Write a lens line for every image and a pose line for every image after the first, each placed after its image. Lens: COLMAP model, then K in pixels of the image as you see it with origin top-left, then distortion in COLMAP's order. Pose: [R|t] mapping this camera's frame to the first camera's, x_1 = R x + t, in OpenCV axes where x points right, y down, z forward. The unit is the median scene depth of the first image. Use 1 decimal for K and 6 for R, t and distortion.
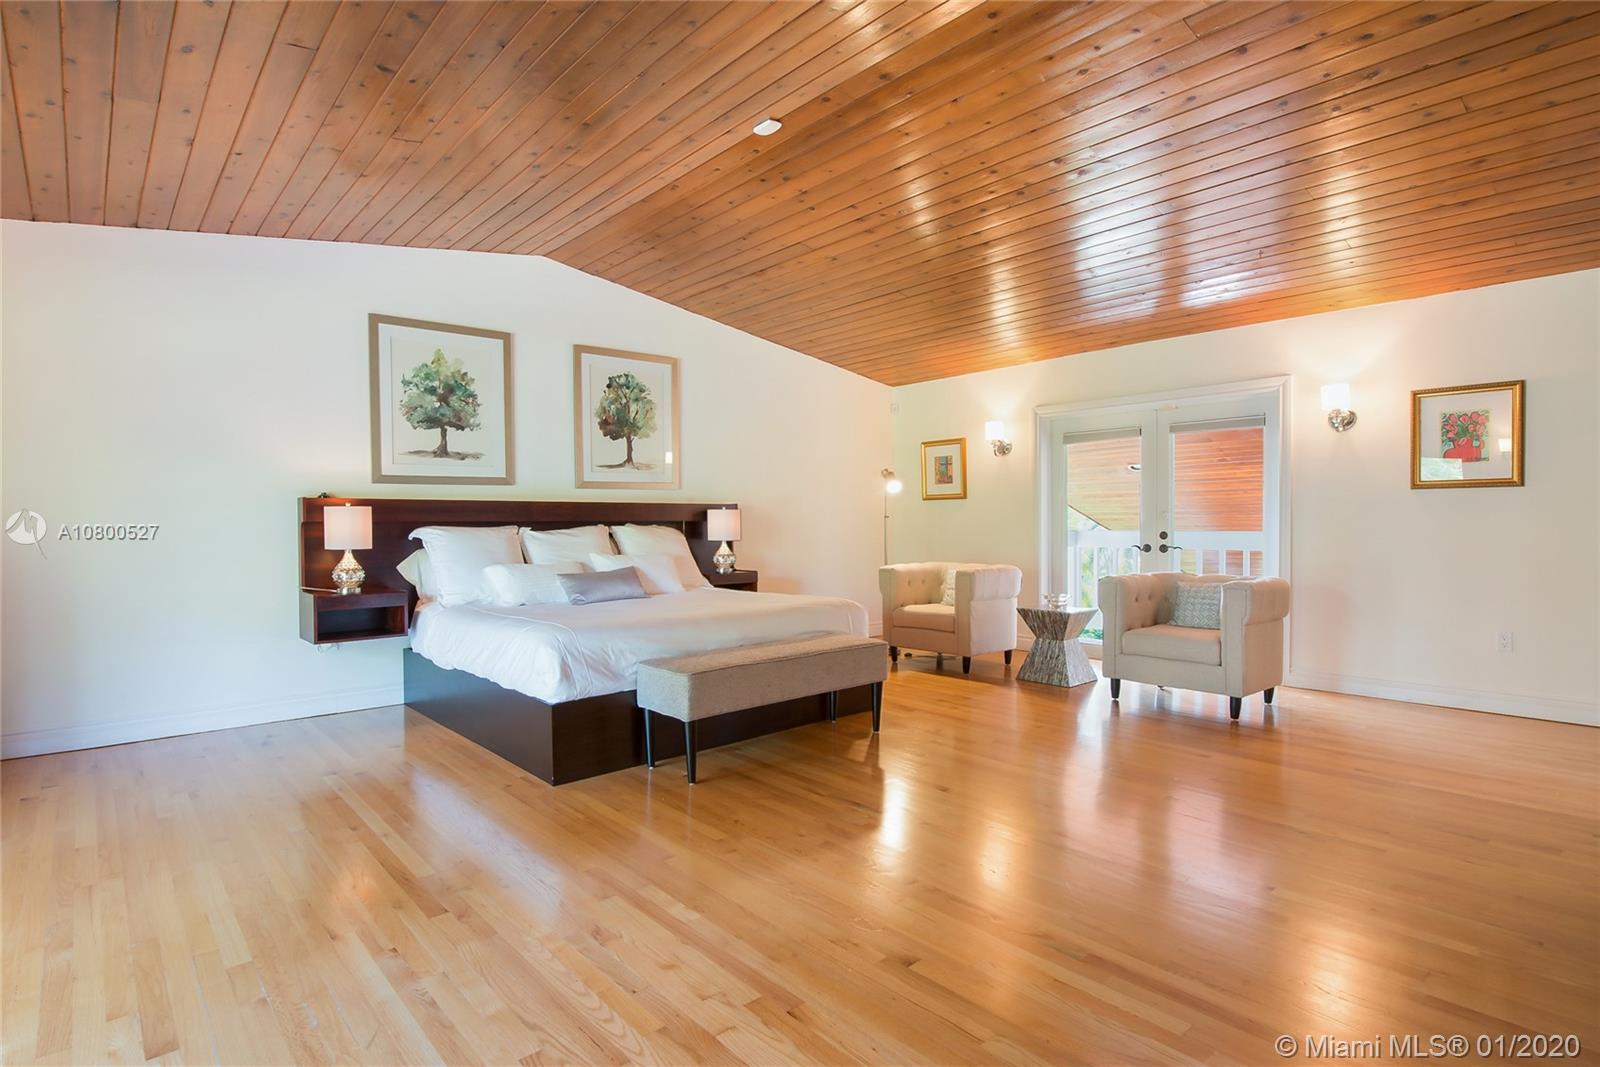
lens RADIAL K [[803.6, 0, 796.4], [0, 803.6, 537.5], [0, 0, 1]] dist [-0.002775, -0.000135]
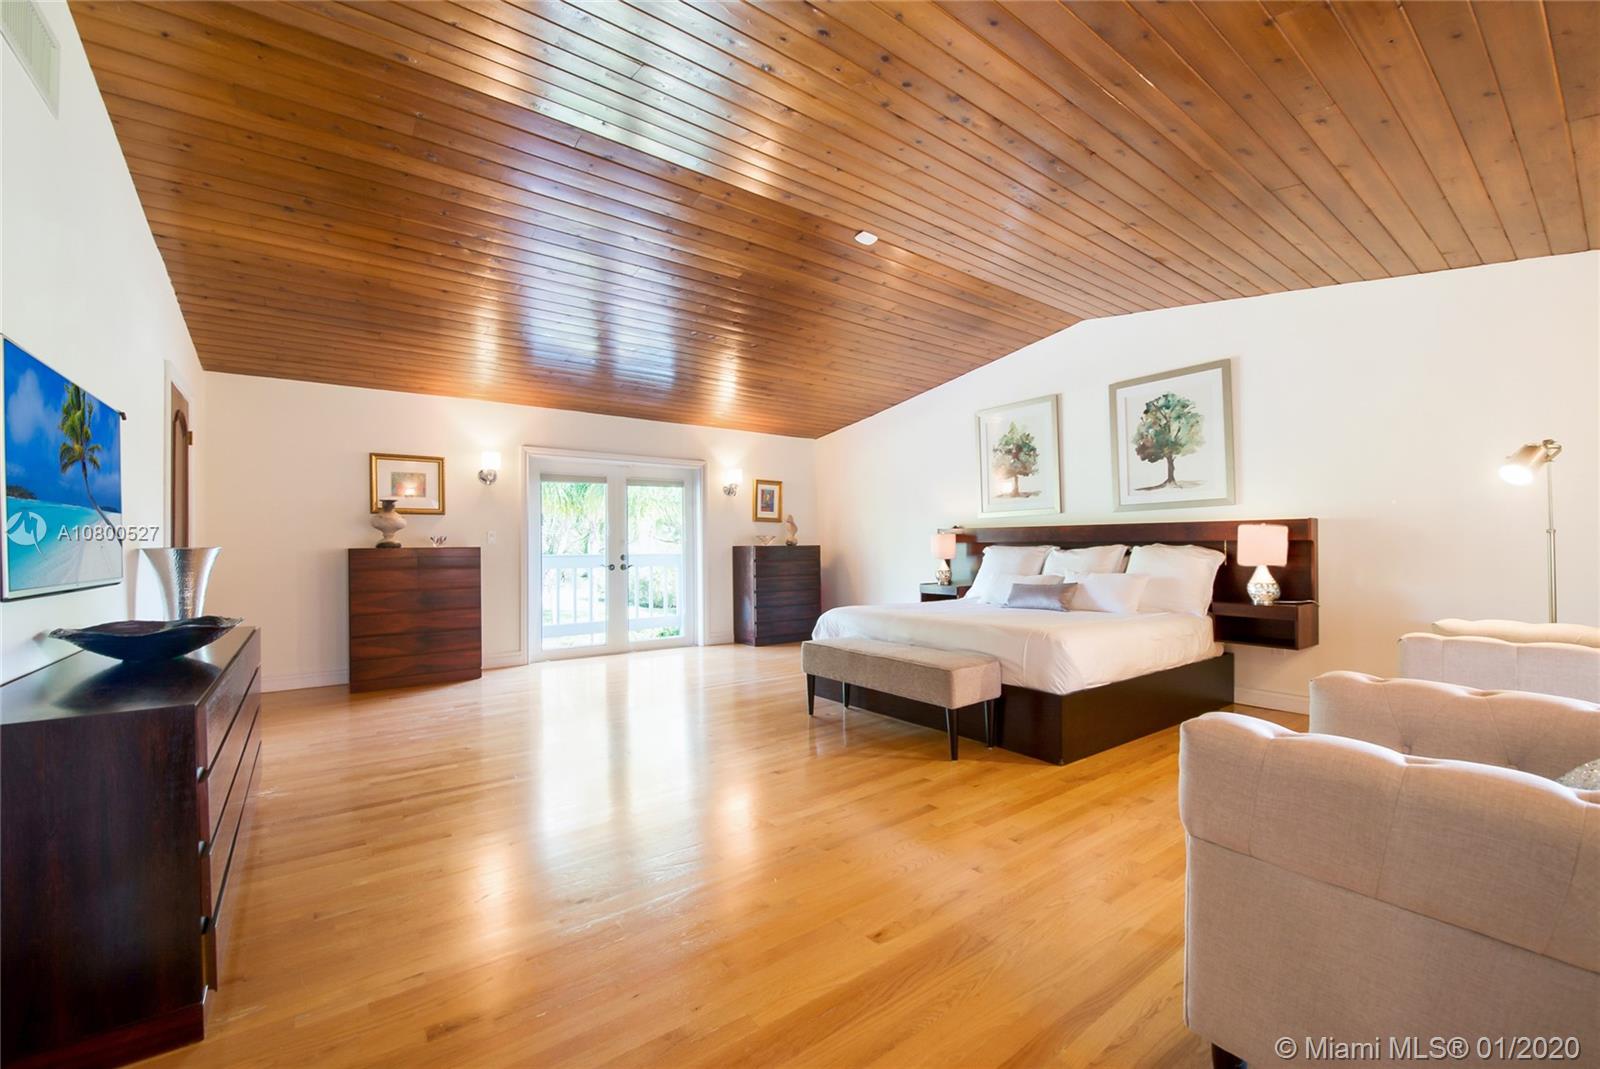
lens RADIAL K [[646.0, 0, 797.2], [0, 646.0, 536.8], [0, 0, 1]] dist [-0.015712, -0.000214]
pose [[-0.078029, -0.010139, -0.996900, 0.637019], [-0.013990, 0.999861, -0.009074, -0.012277], [0.996853, 0.013239, -0.078160, 0.620032]]
